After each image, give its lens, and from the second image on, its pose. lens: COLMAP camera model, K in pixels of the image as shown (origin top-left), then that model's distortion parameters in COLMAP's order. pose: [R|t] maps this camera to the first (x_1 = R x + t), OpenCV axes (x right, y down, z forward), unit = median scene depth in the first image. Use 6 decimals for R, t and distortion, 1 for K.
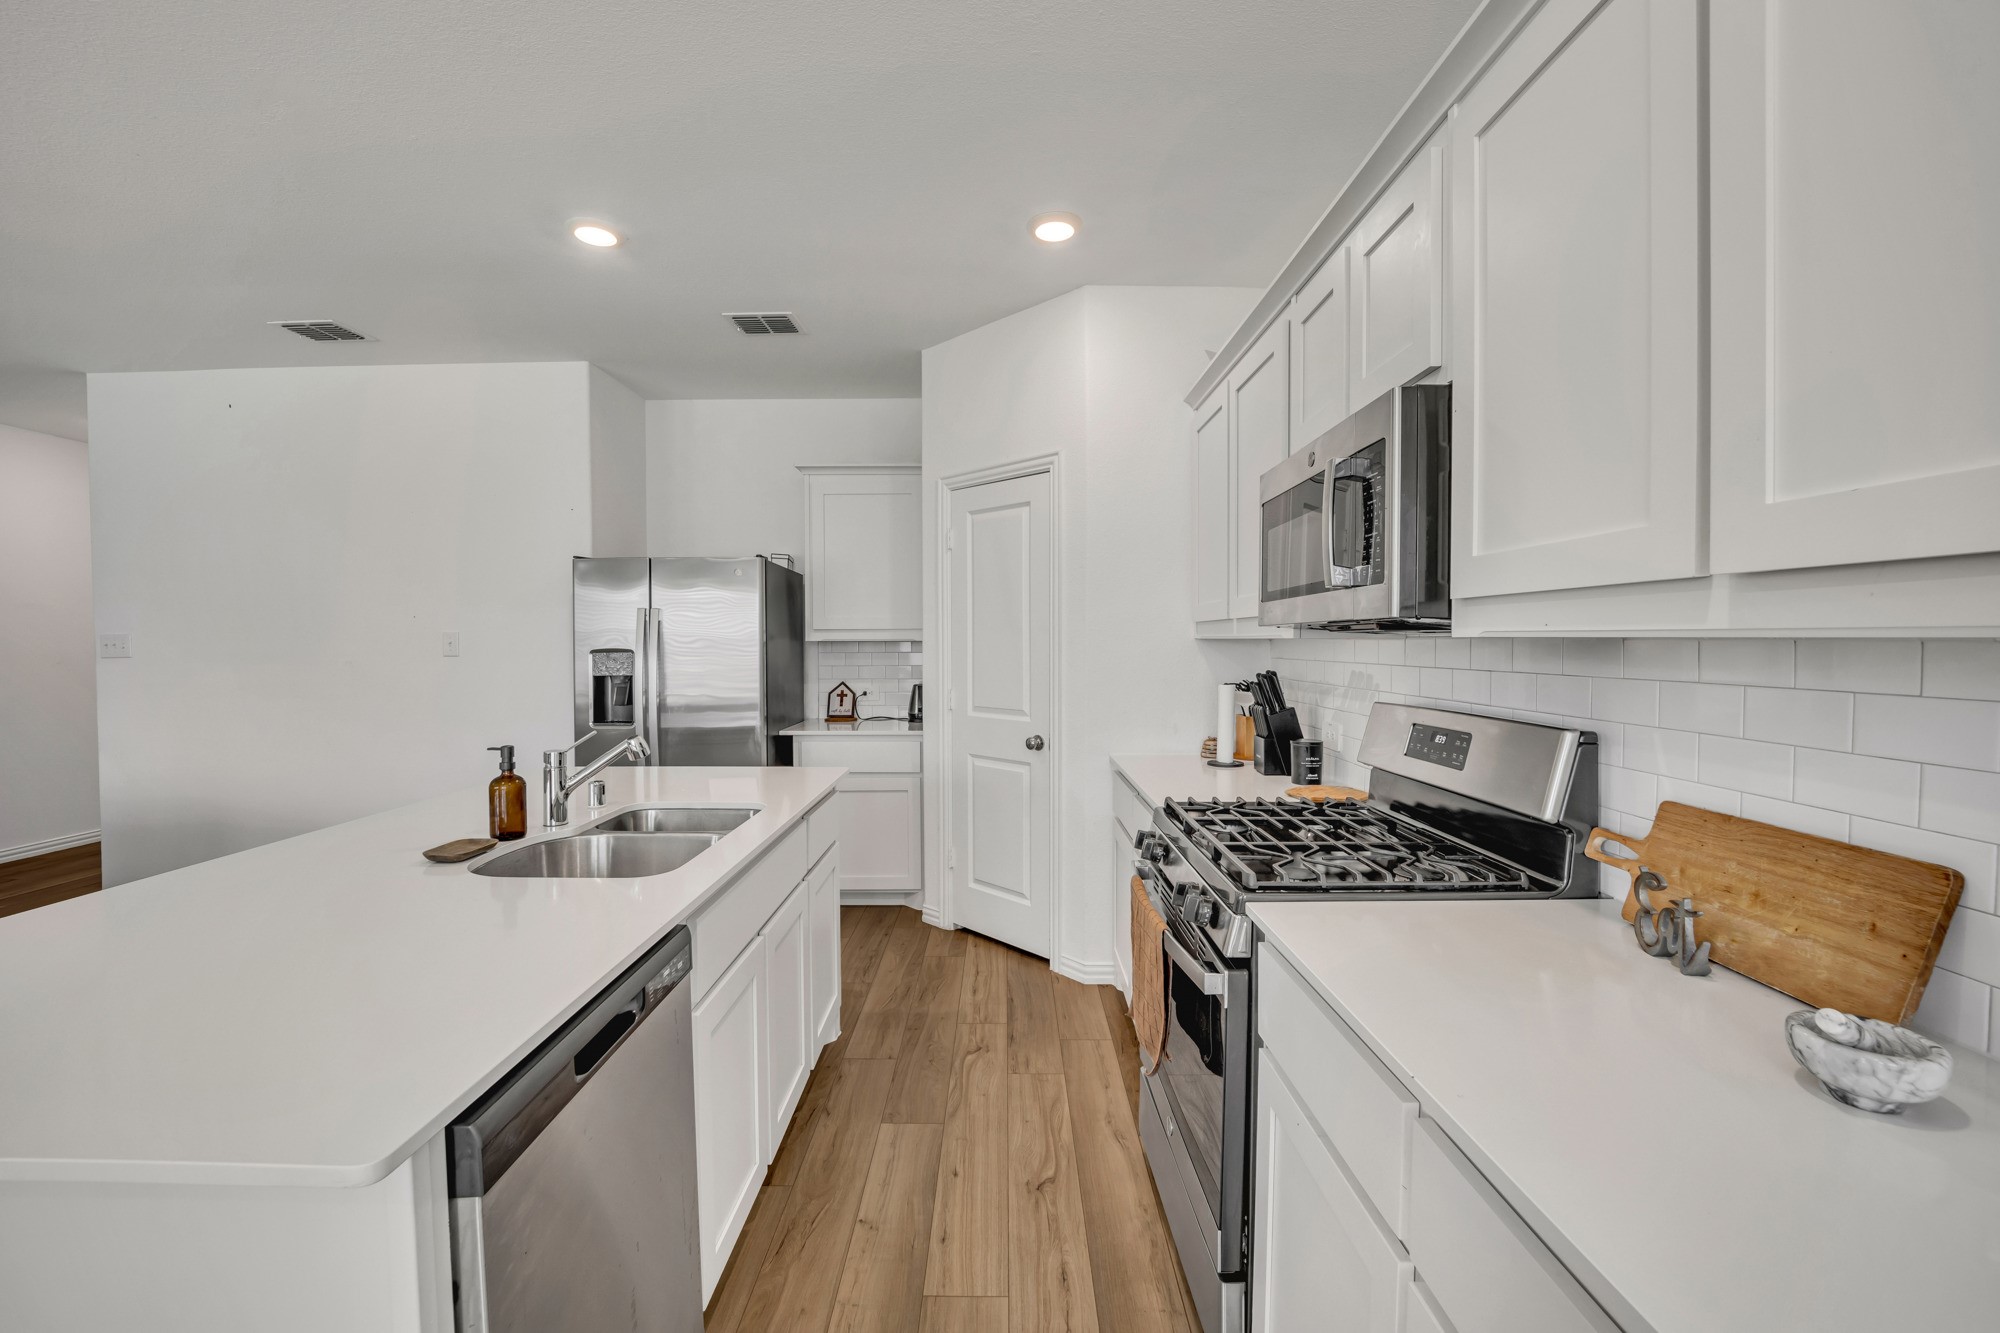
lens RADIAL K [[811.2, 0, 1001.2], [0, 811.2, 653.3], [0, 0, 1]] dist [-0.019274, 0.000472]
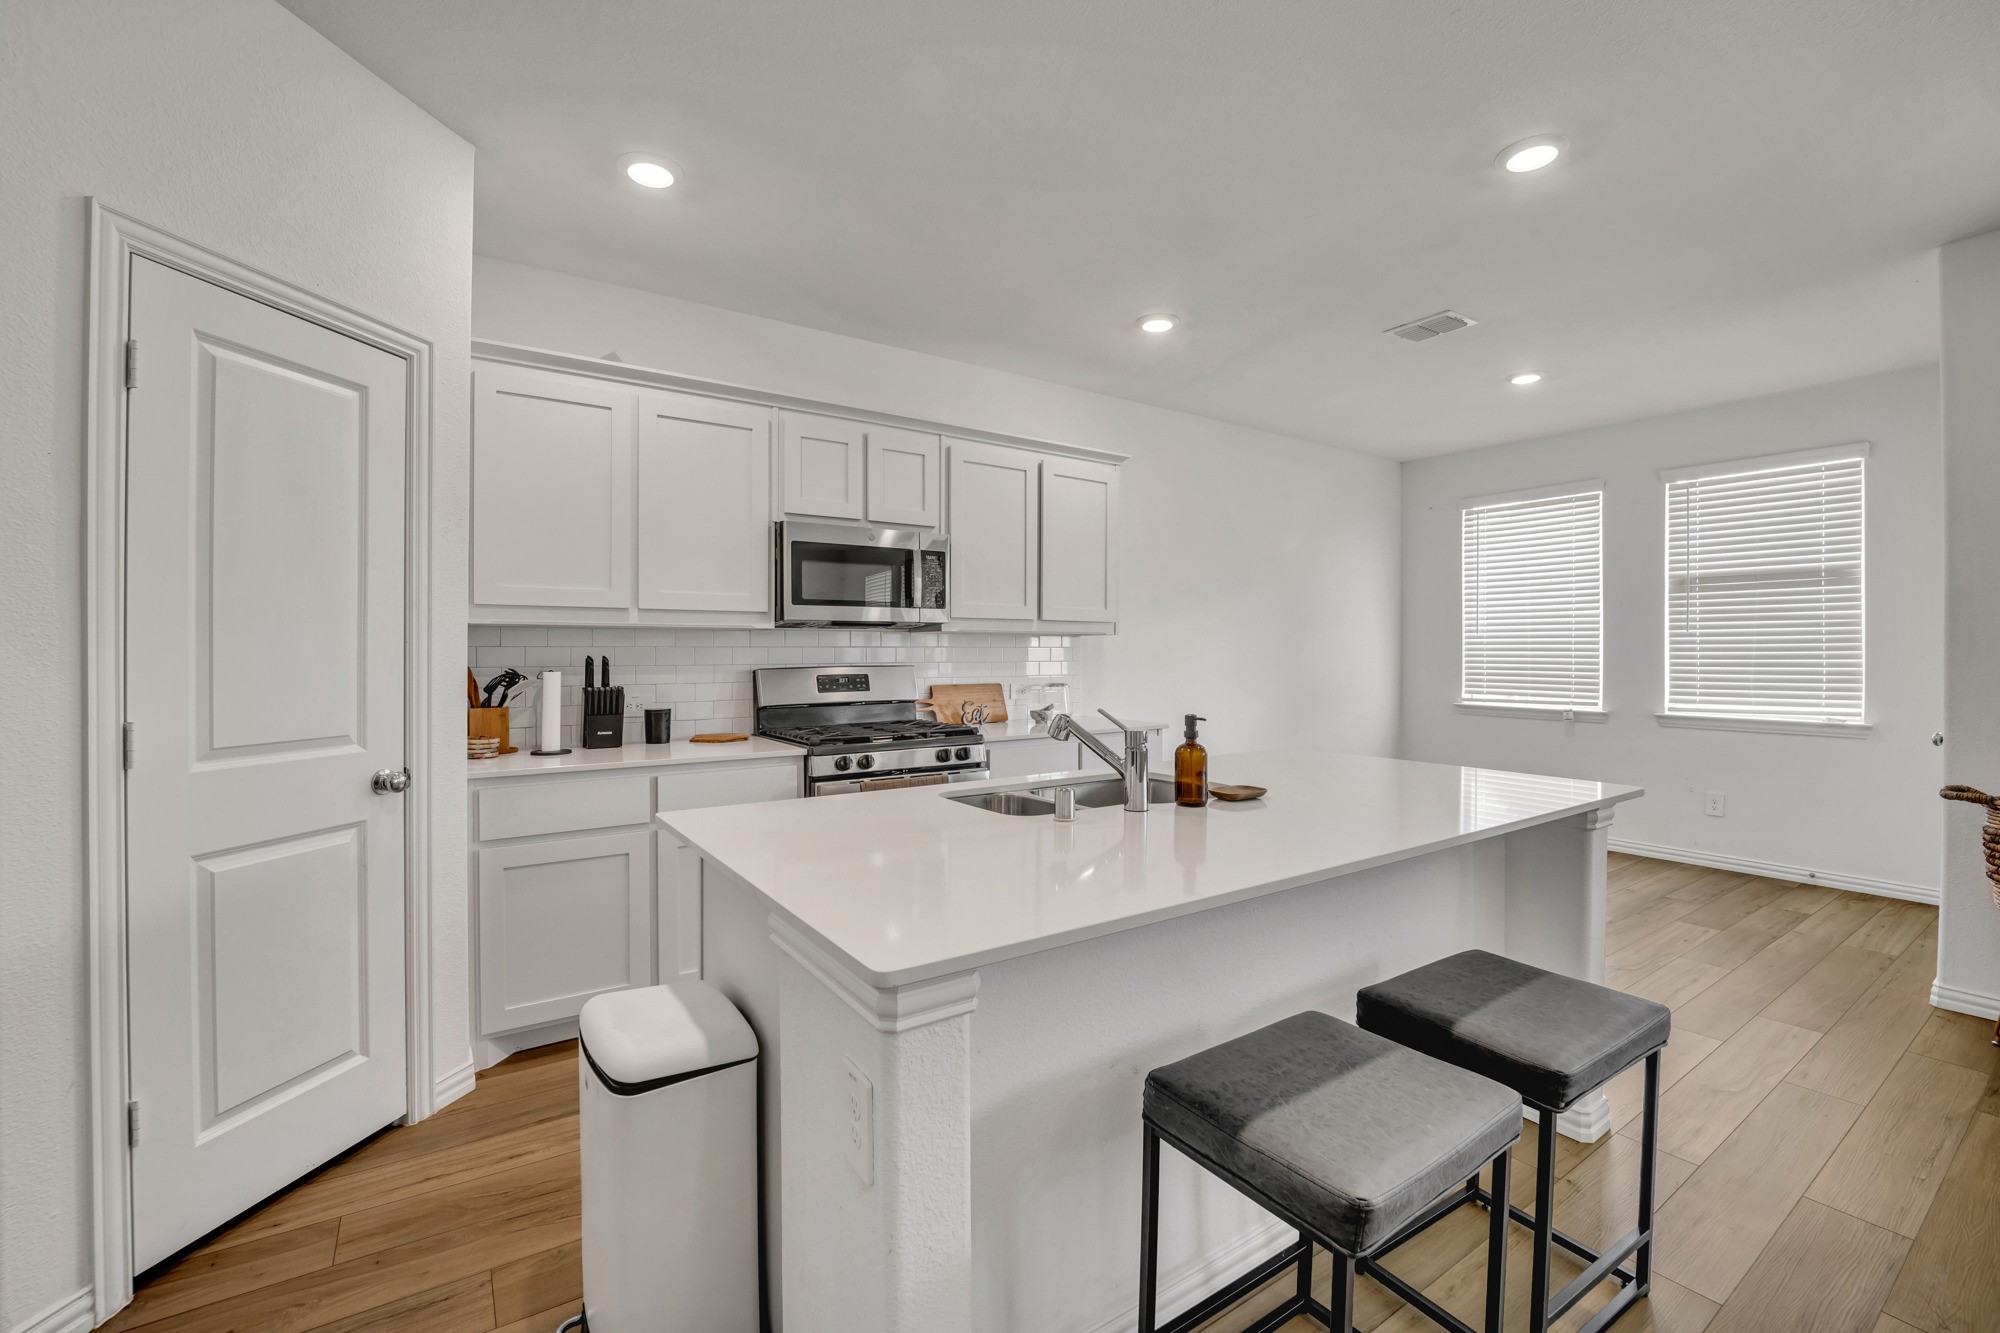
lens RADIAL K [[811.2, 0, 1001.2], [0, 811.2, 653.3], [0, 0, 1]] dist [-0.019274, 0.000472]
pose [[-0.552493, 0.001337, 0.833516, -0.679838], [0.015370, 0.999845, 0.008584, 0.012318], [-0.833376, 0.017553, -0.552428, 0.882383]]
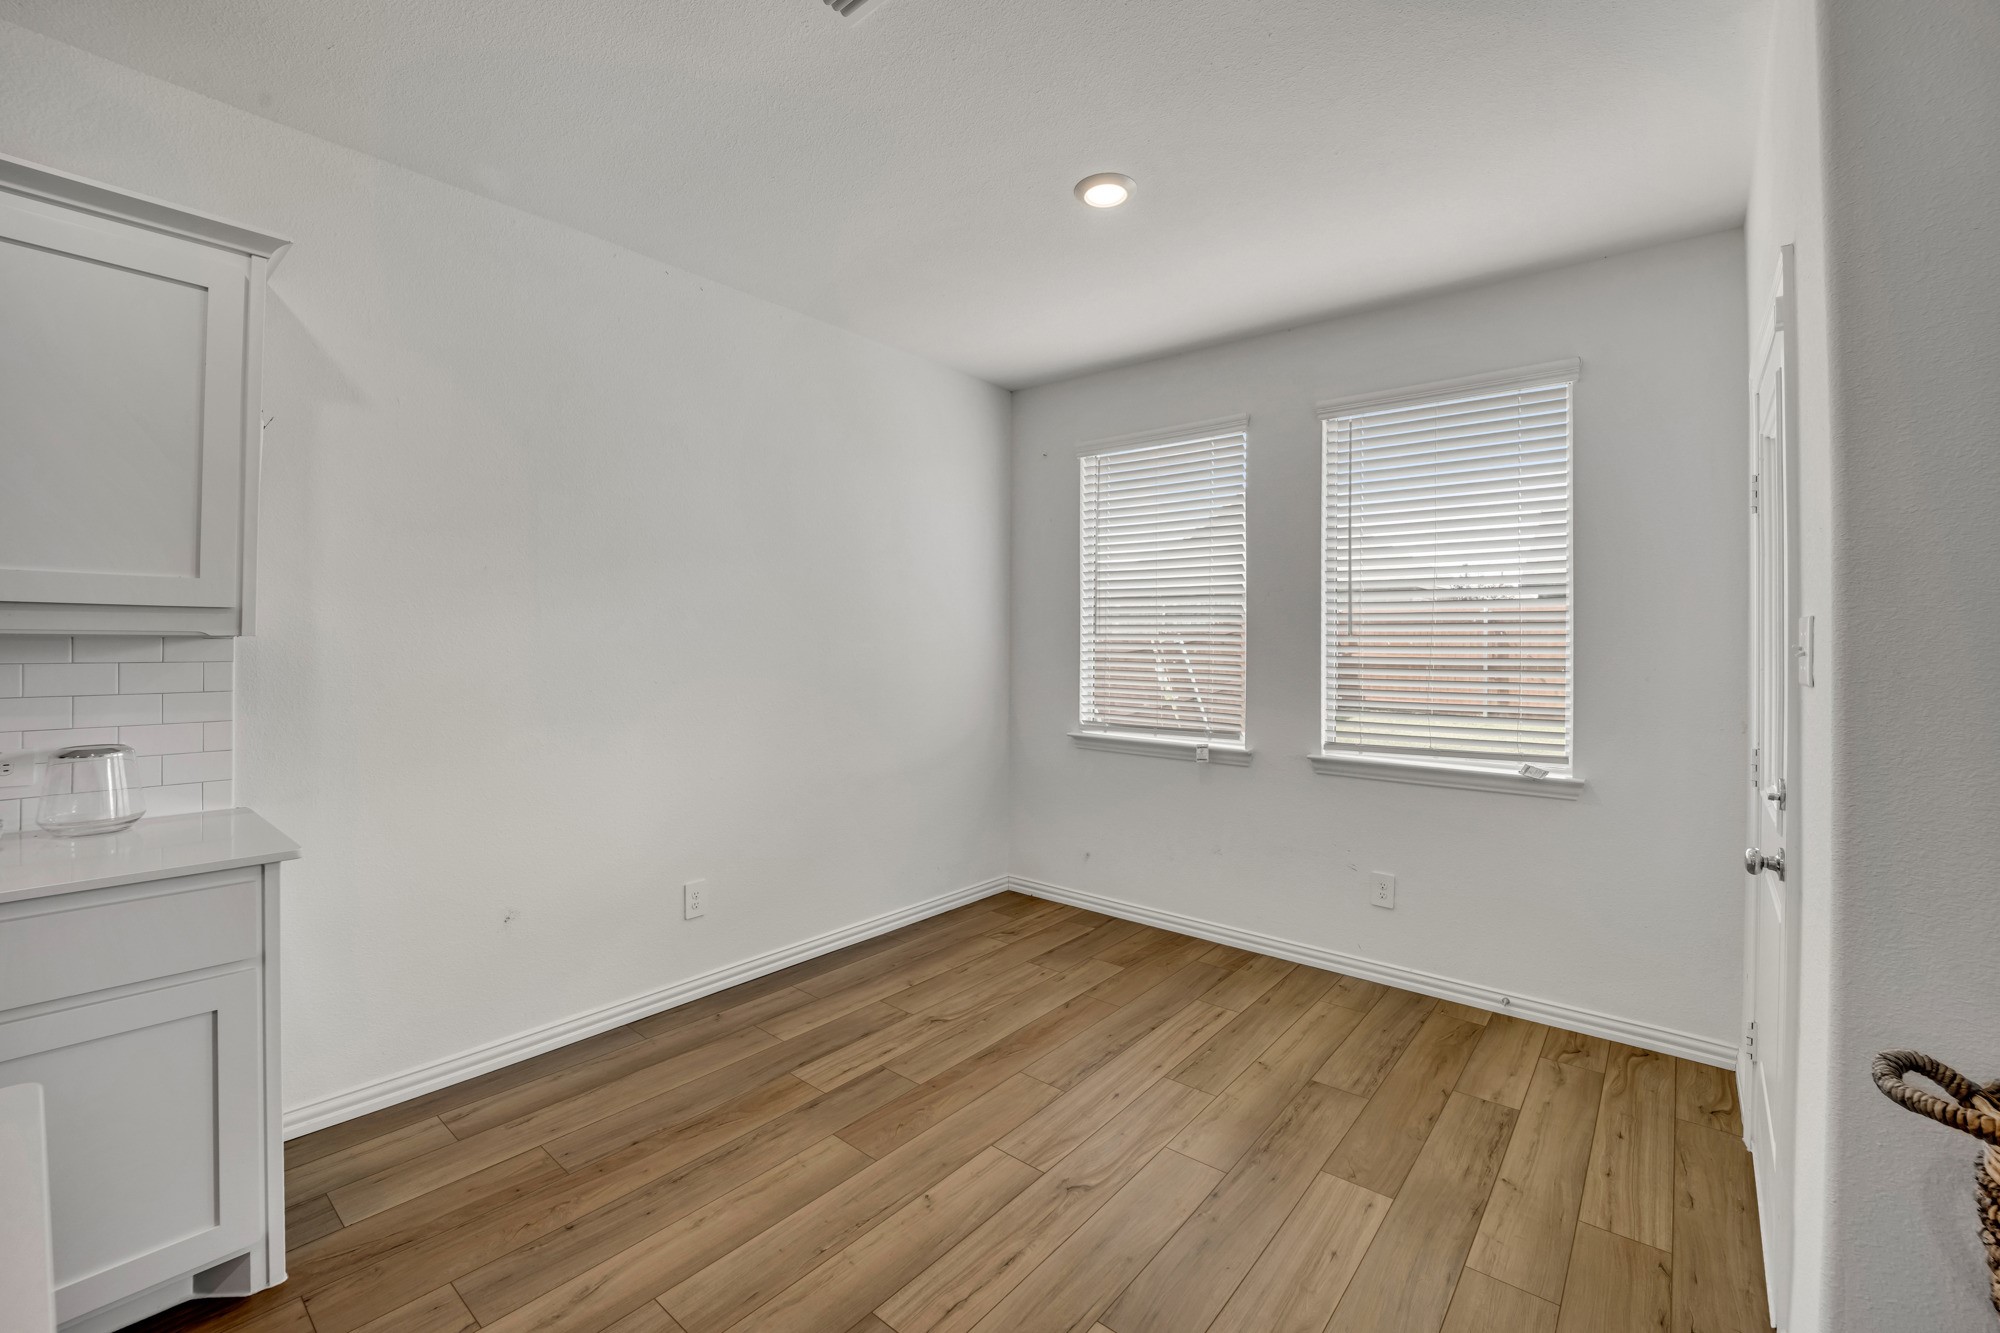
lens RADIAL K [[816.6, 0, 999.5], [0, 816.6, 635.8], [0, 0, 1]] dist [-0.023655, -0.000036]
pose [[-0.768209, 0.003416, 0.640191, -0.492132], [0.008372, 0.999954, 0.004710, -0.001002], [-0.640145, 0.008978, -0.768202, 0.176607]]
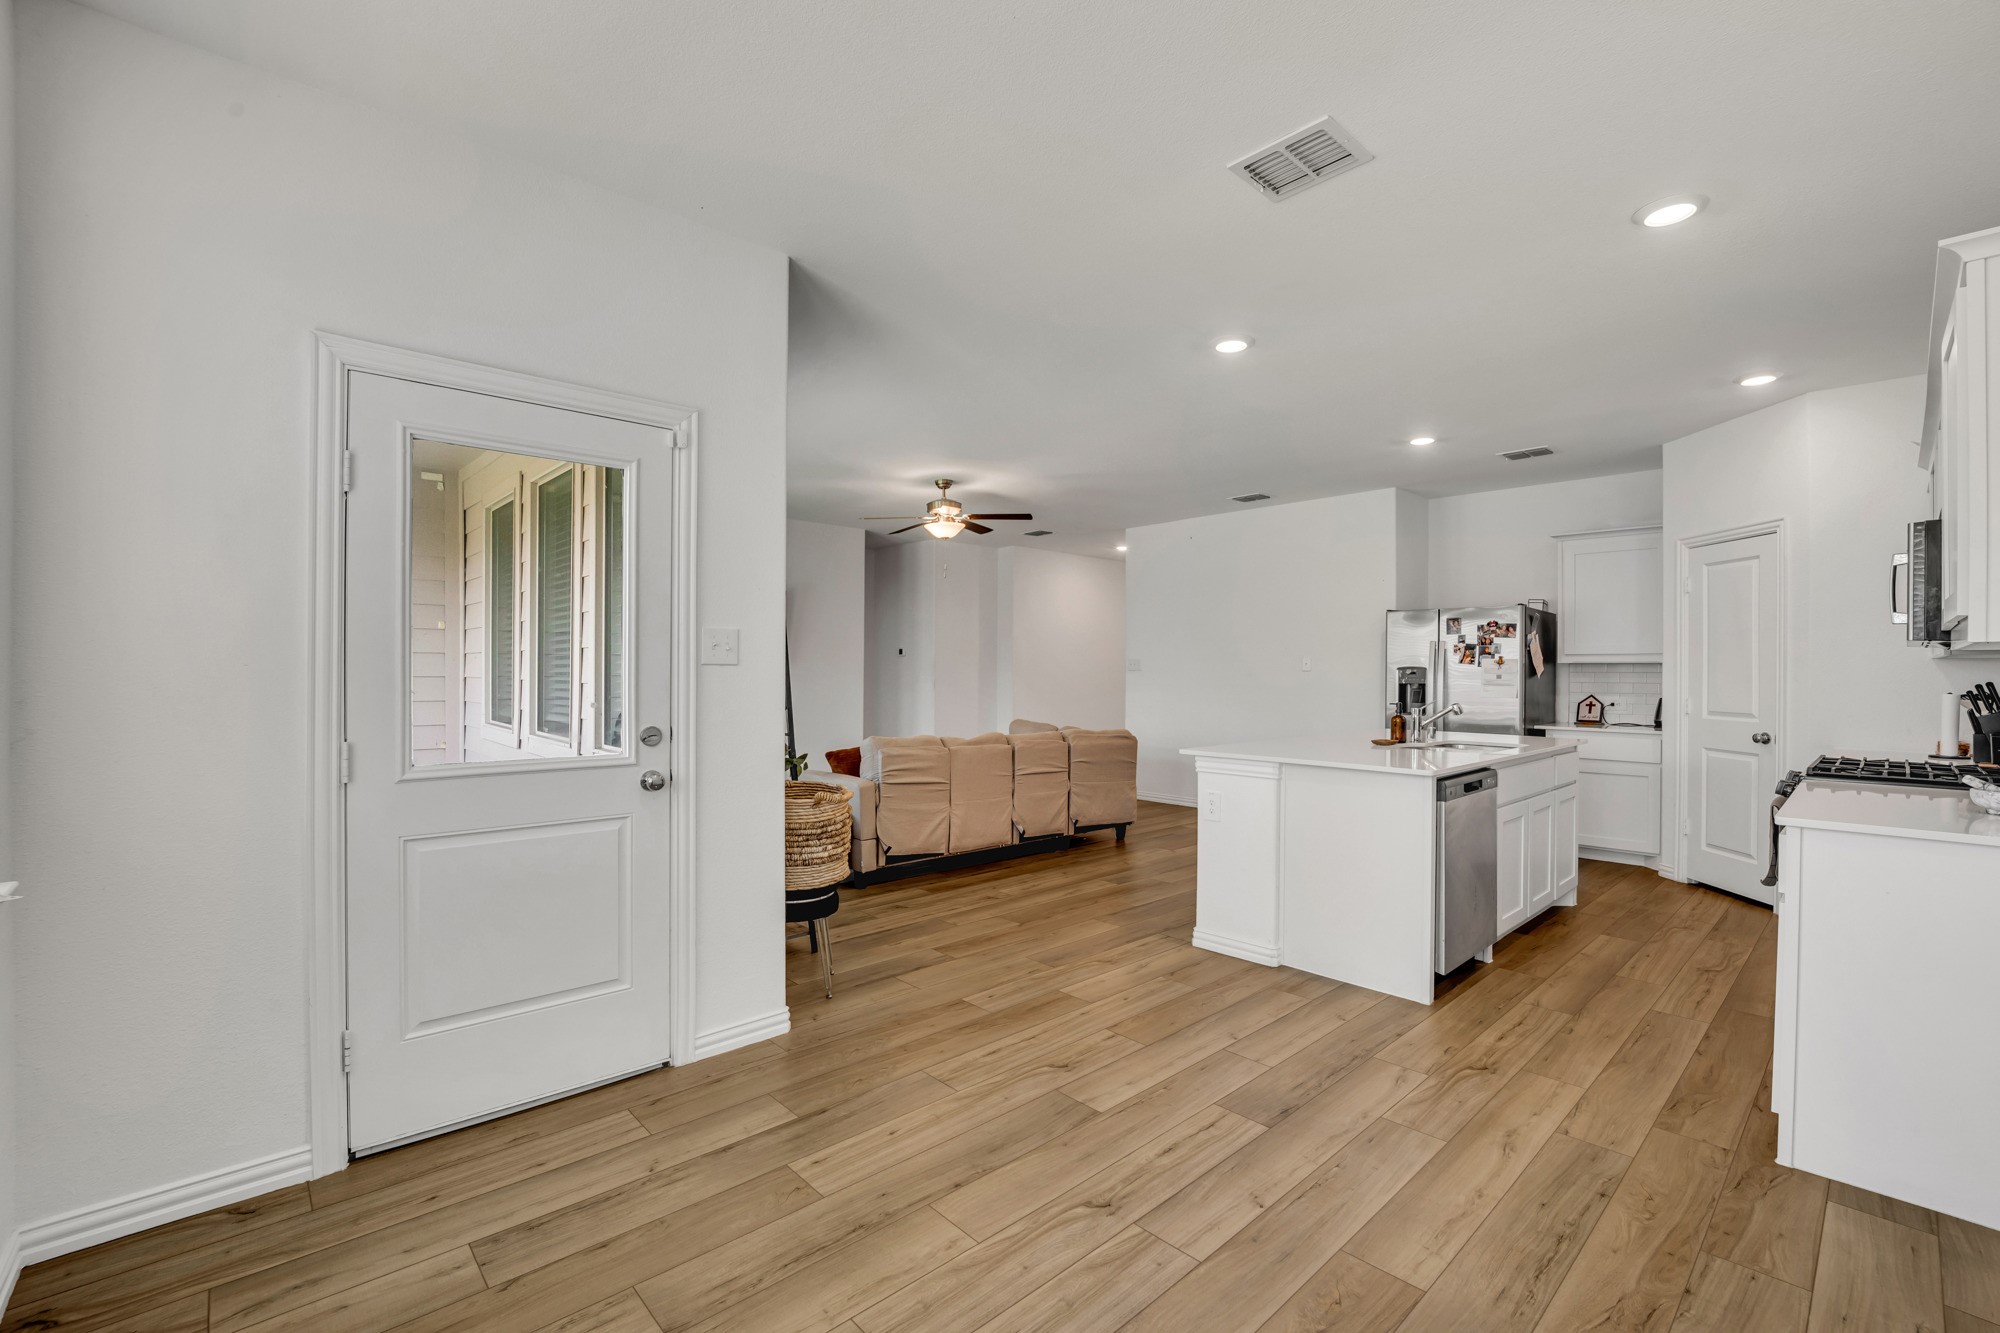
lens RADIAL K [[806.8, 0, 968.1], [0, 806.8, 663.4], [0, 0, 1]] dist [-0.000918, -0.011381]
pose [[0.639097, 0.000894, -0.769125, 0.187992], [-0.027506, 0.999386, -0.021695, 0.048186], [0.768634, 0.035021, 0.638729, -0.715255]]
